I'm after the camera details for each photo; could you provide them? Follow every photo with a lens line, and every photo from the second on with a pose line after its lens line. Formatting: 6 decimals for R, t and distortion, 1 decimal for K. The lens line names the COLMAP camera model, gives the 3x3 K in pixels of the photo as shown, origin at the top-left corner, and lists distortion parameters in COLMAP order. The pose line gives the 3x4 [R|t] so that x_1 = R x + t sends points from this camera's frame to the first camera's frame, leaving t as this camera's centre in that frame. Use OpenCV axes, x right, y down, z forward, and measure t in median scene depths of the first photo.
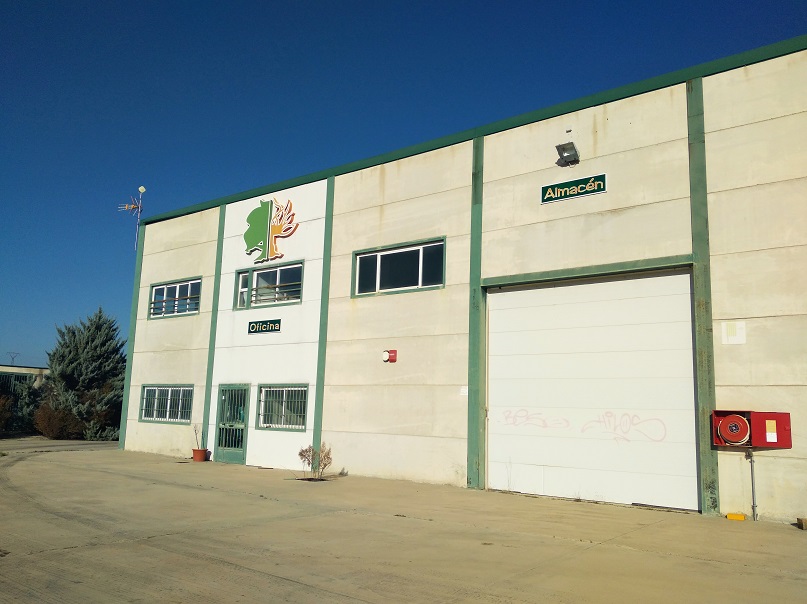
lens RADIAL K [[724.4, 0, 403.5], [0, 724.4, 302.0], [0, 0, 1]] dist [-0.006140, -0.006957]
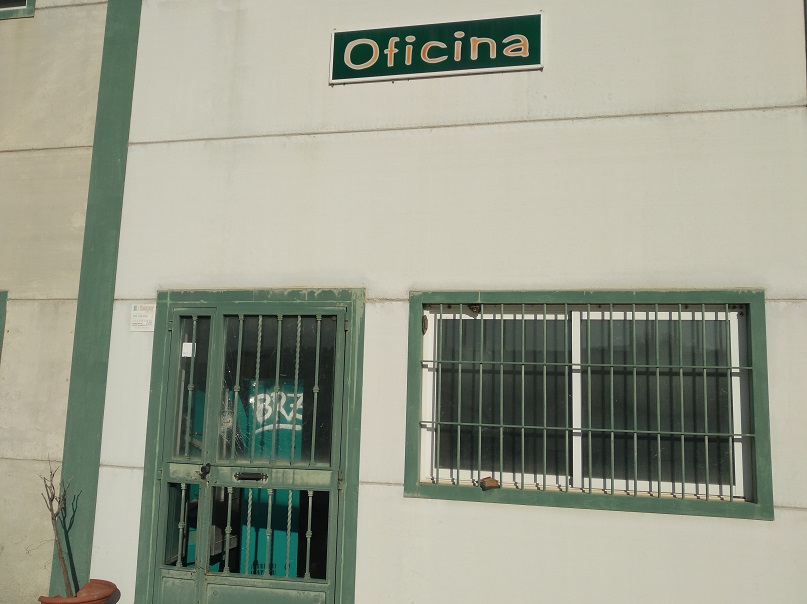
lens RADIAL K [[1047.2, 0, 403.6], [0, 1047.2, 193.0], [0, 0, 1]] dist [-0.011977, -0.027907]
pose [[0.932495, 0.068018, 0.354722, -0.305206], [-0.059032, 0.997603, -0.036106, 0.089552], [-0.356327, 0.012729, 0.934274, 0.658323]]
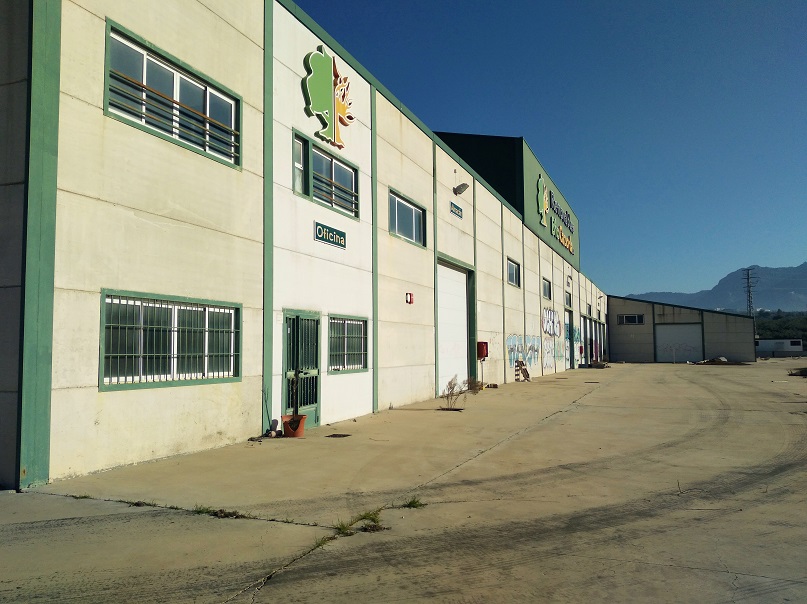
lens RADIAL K [[724.4, 0, 403.5], [0, 724.4, 302.0], [0, 0, 1]] dist [-0.006140, -0.006957]
pose [[-0.360294, 0.019656, 0.932632, -0.862517], [-0.168379, 0.981986, -0.085744, 0.143999], [-0.917516, -0.187929, -0.350494, 1.127730]]
